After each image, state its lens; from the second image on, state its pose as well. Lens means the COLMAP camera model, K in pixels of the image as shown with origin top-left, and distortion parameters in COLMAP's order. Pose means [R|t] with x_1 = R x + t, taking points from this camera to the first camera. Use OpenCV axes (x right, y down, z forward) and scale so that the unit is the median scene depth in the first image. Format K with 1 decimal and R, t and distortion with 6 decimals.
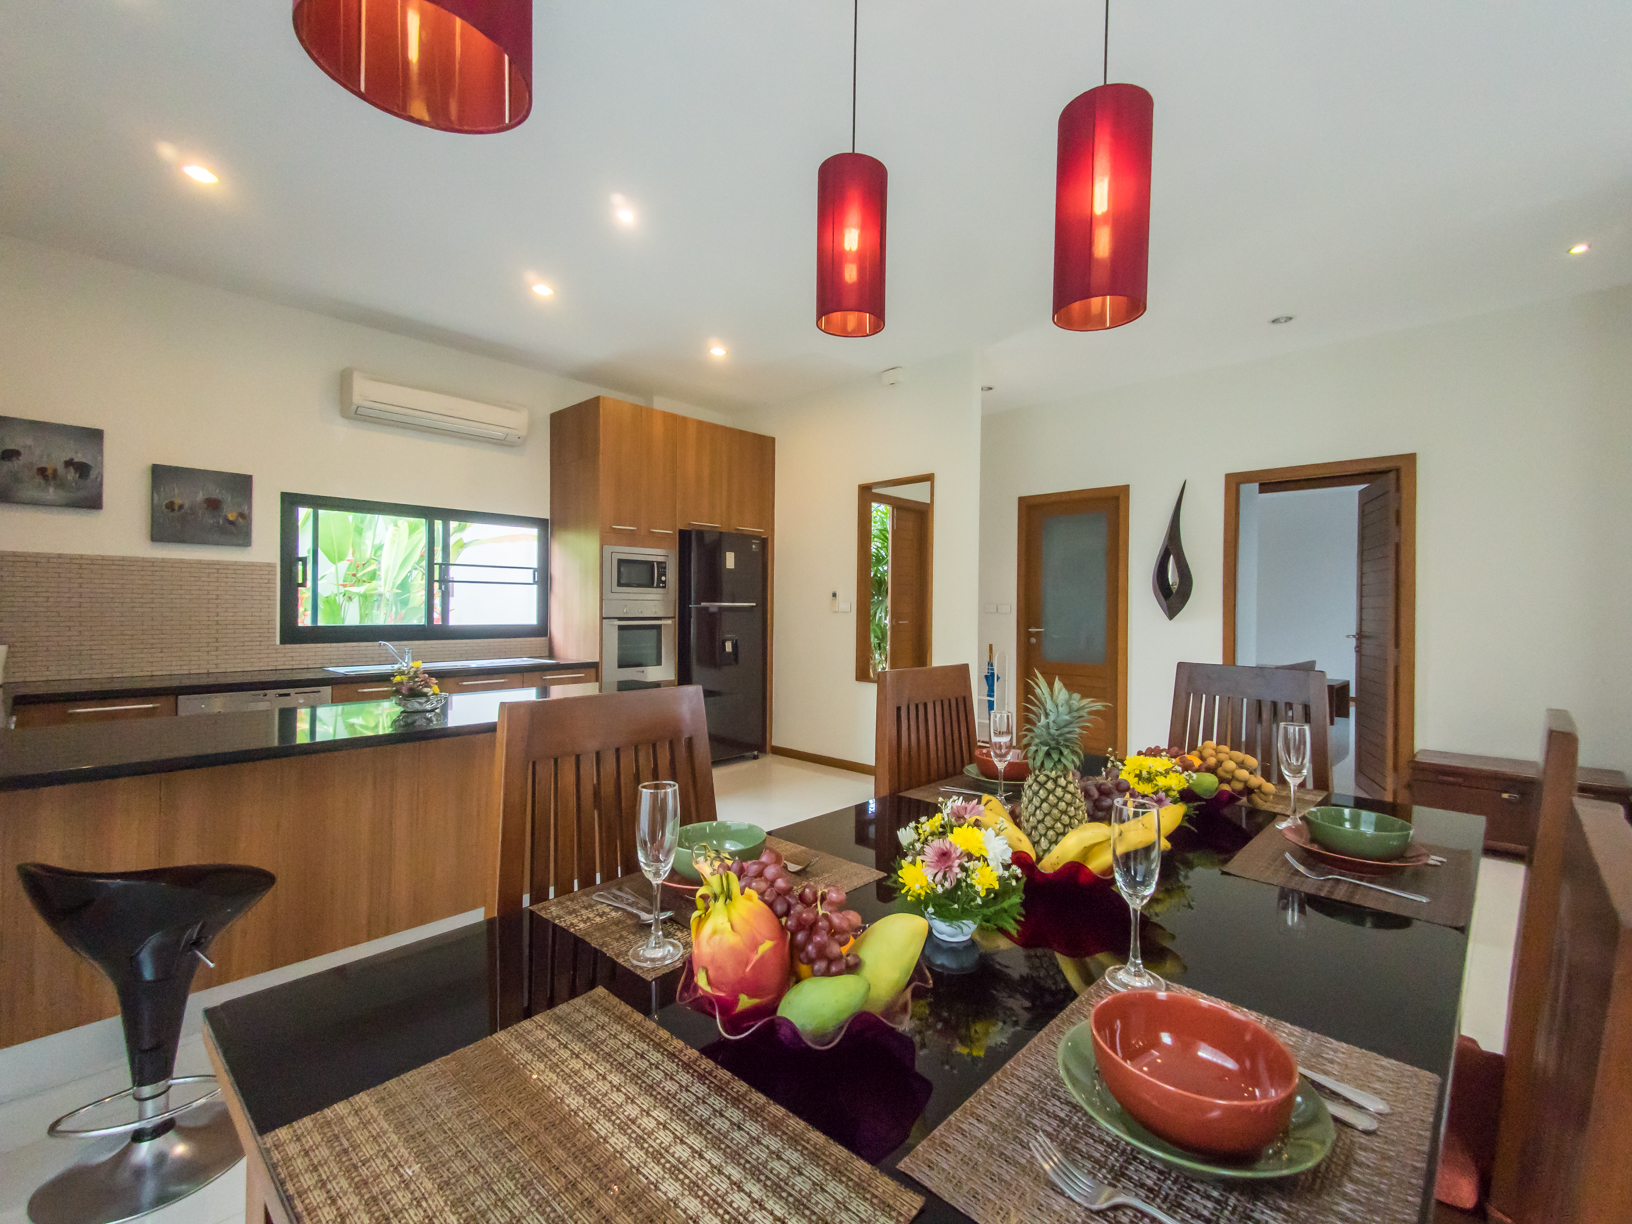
lens RADIAL K [[741.2, 0, 832.3], [0, 741.2, 599.7], [0, 0, 1]] dist [0.063797, -0.013397]
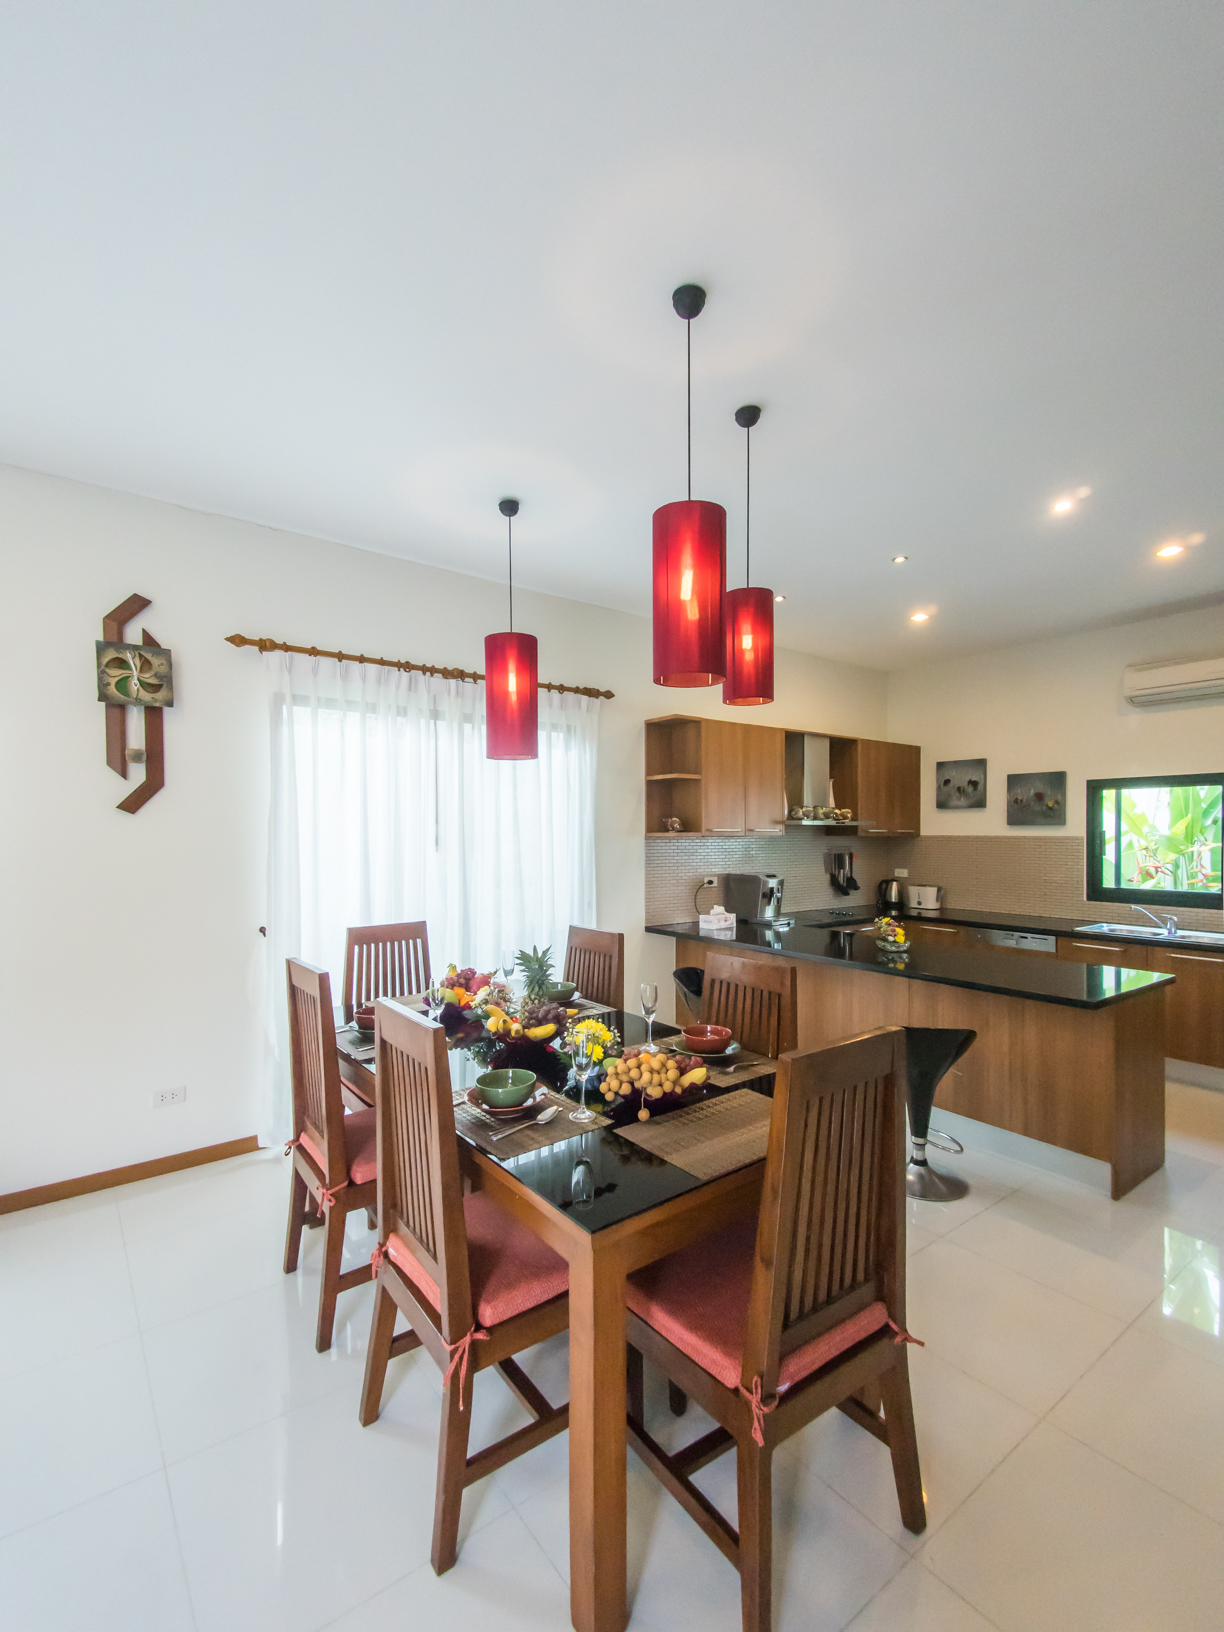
lens RADIAL K [[715.8, 0, 616.3], [0, 715.8, 850.7], [0, 0, 1]] dist [0.031079, -0.007443]
pose [[-0.194439, 0.011917, -0.980842, 0.529666], [0.007060, 0.999917, 0.010749, -0.037313], [0.980889, -0.004835, -0.194507, 0.414024]]
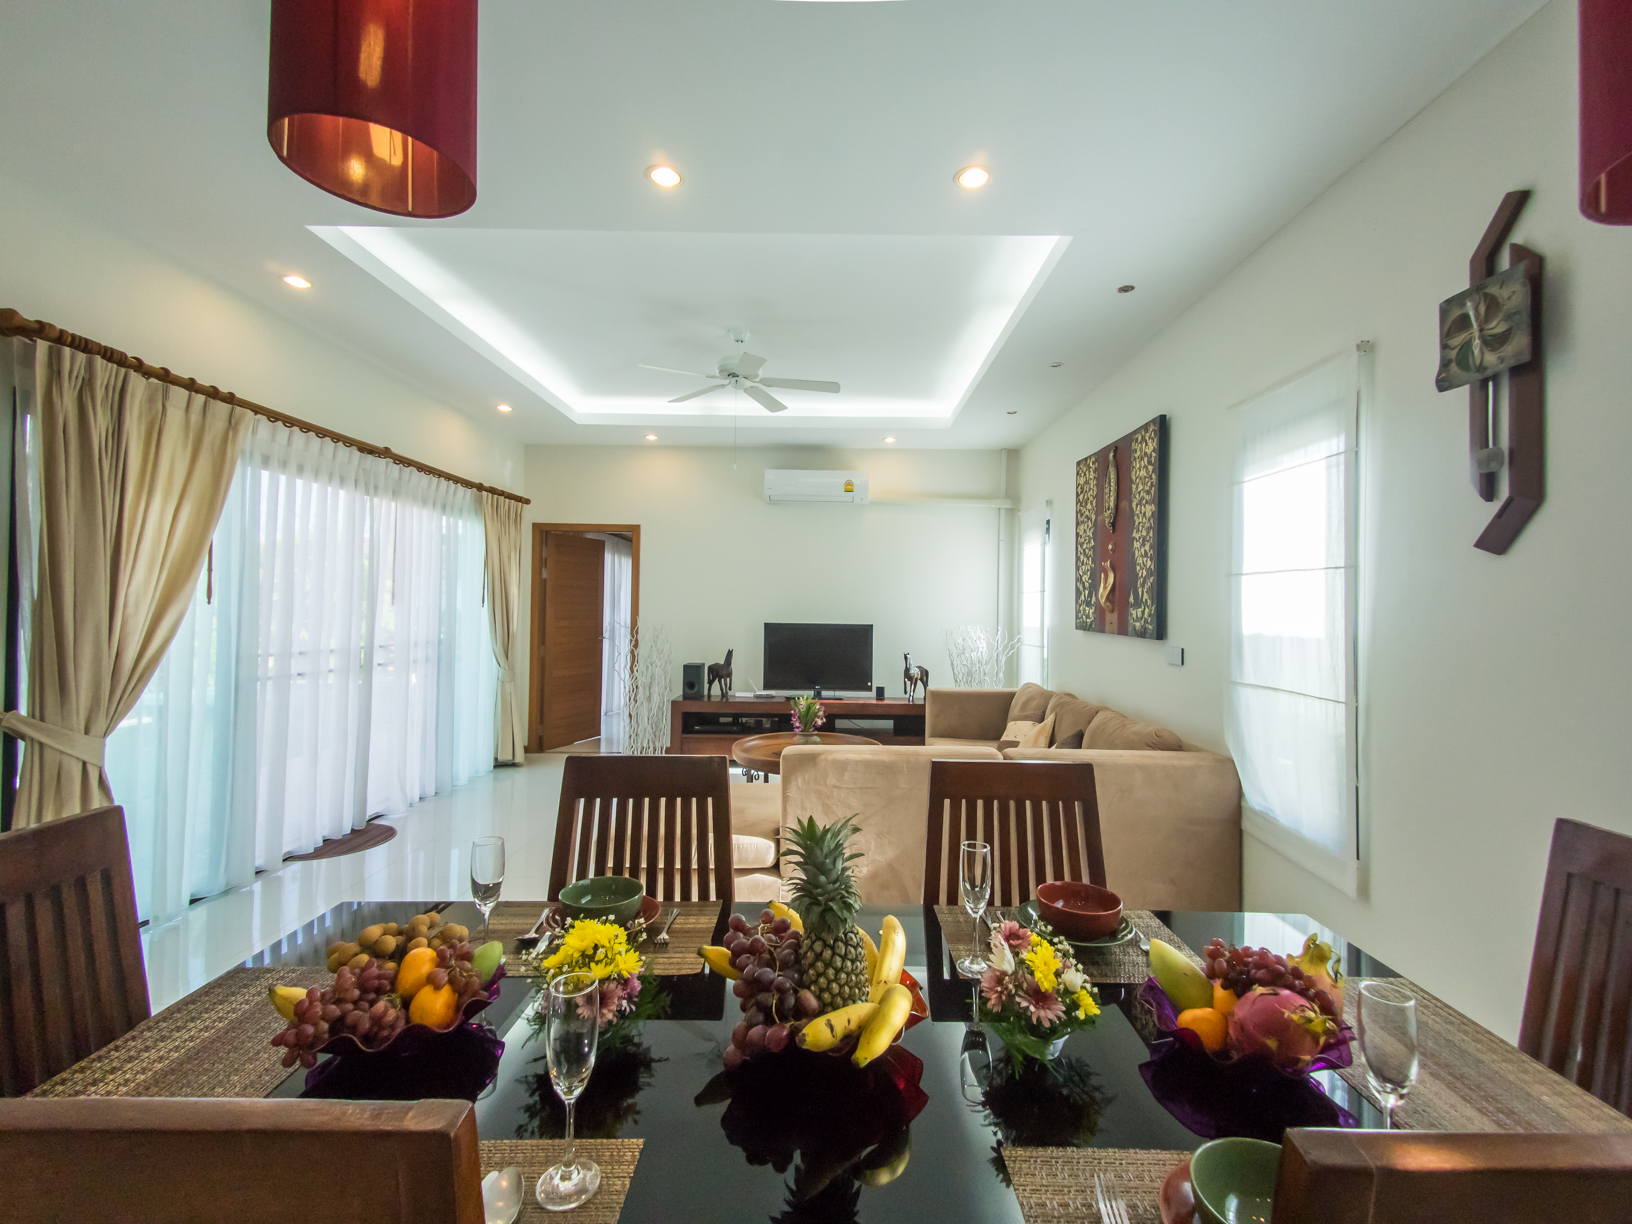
lens RADIAL K [[715.8, 0, 826.5], [0, 715.8, 607.3], [0, 0, 1]] dist [0.031079, -0.007443]
pose [[-0.670432, -0.015516, 0.741809, -0.068134], [-0.018408, 0.999821, 0.004277, -0.032236], [-0.741742, -0.010788, -0.670598, 0.406532]]
